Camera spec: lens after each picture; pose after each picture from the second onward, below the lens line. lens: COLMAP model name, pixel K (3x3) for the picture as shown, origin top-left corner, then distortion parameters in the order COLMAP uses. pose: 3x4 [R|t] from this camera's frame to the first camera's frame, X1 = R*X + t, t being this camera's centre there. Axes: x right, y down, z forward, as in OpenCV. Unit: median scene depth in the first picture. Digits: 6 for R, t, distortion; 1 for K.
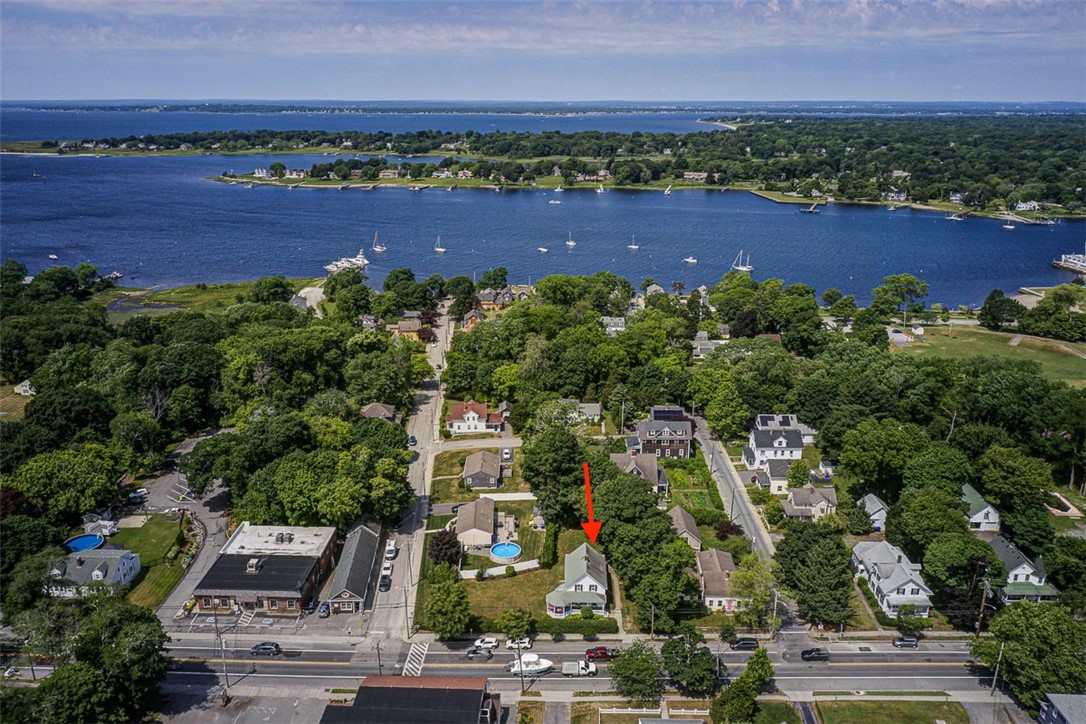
lens RADIAL K [[817.0, 0, 543.0], [0, 817.0, 362.0], [0, 0, 1]] dist [-0.023992, 0.004269]
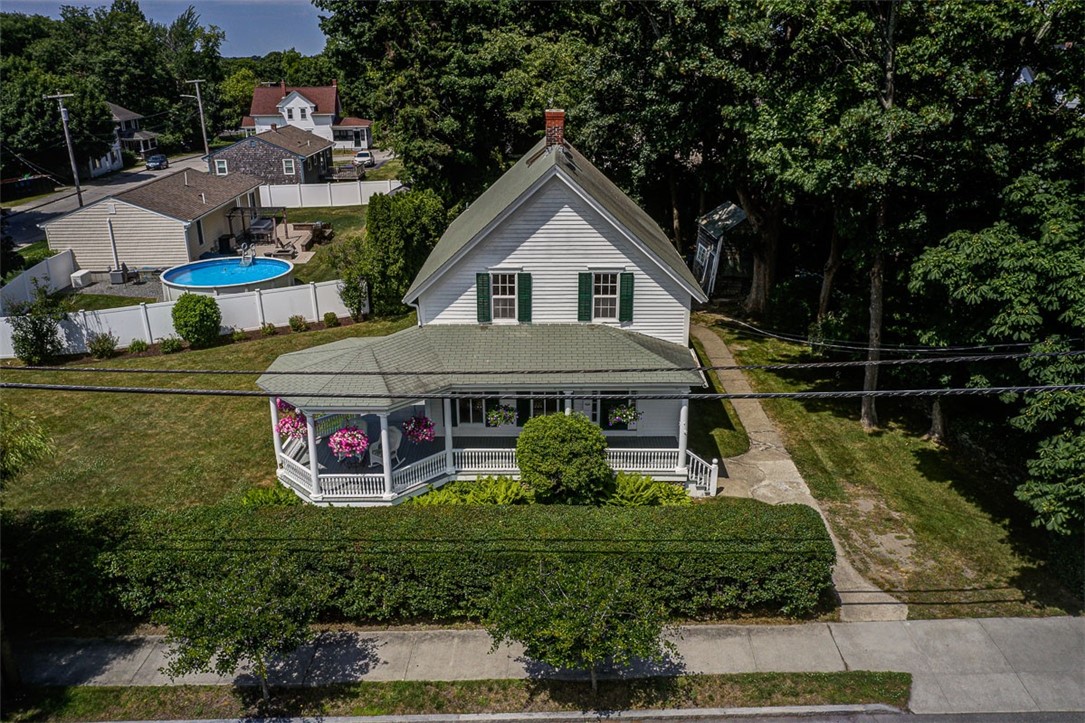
lens RADIAL K [[818.3, 0, 542.5], [0, 818.3, 361.5], [0, 0, 1]] dist [-0.017070, 0.004093]
pose [[0.999677, -0.014348, 0.020981, 0.006683], [0.013492, 0.999092, 0.040413, 0.039810], [-0.021542, -0.040117, 0.998963, 0.120965]]
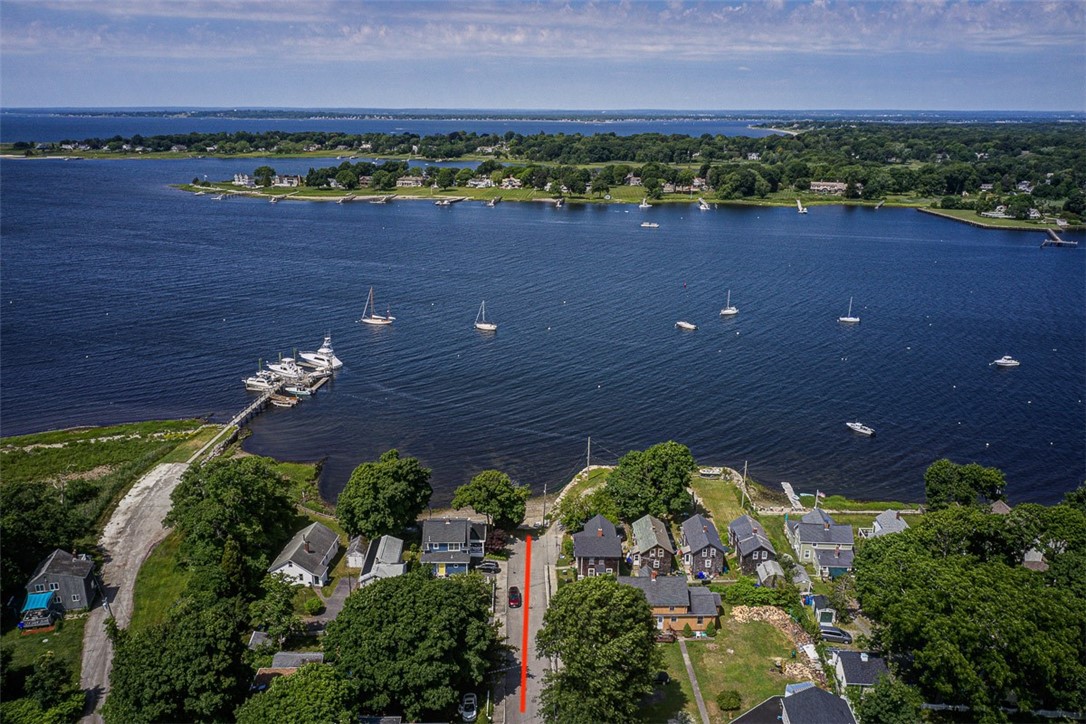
lens RADIAL K [[819.0, 0, 543.0], [0, 819.0, 362.0], [0, 0, 1]] dist [-0.017070, 0.004093]
pose [[0.999304, 0.012384, -0.035188, -0.037778], [-0.012784, 0.999856, -0.011172, -0.057998], [0.035044, 0.011614, 0.999318, 0.253130]]
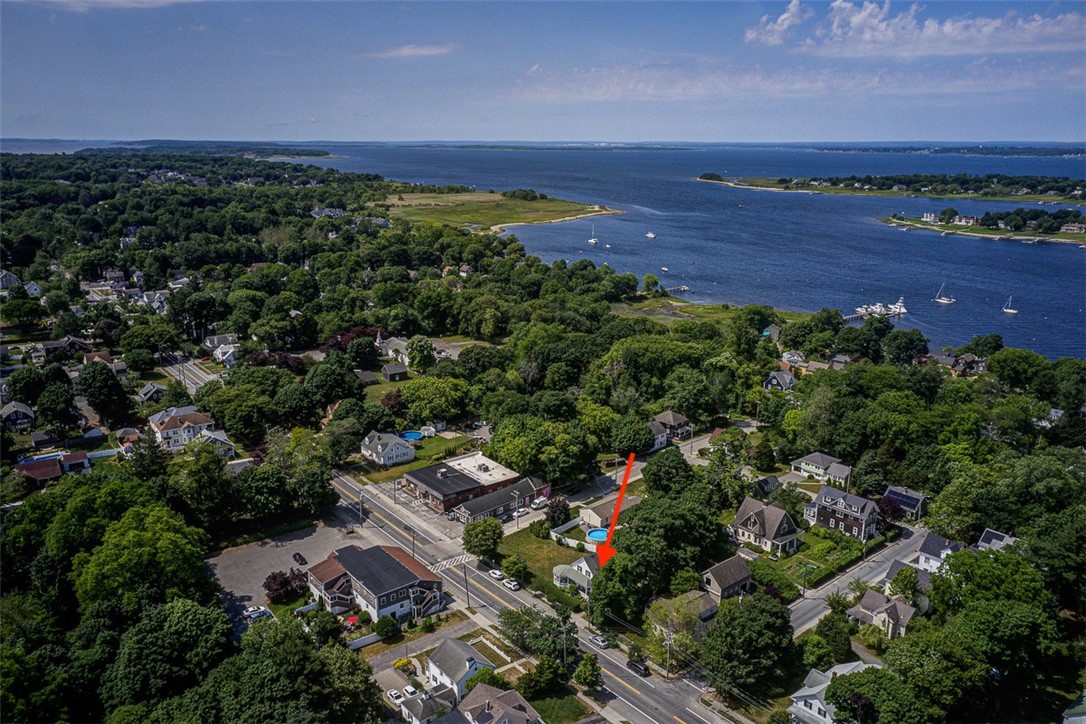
lens RADIAL K [[819.0, 0, 543.0], [0, 819.0, 362.0], [0, 0, 1]] dist [-0.017070, 0.004093]
pose [[0.645966, 0.193476, -0.738441, 0.114412], [-0.229242, 0.971865, 0.054101, -0.008400], [0.728132, 0.134334, 0.672144, 0.020192]]
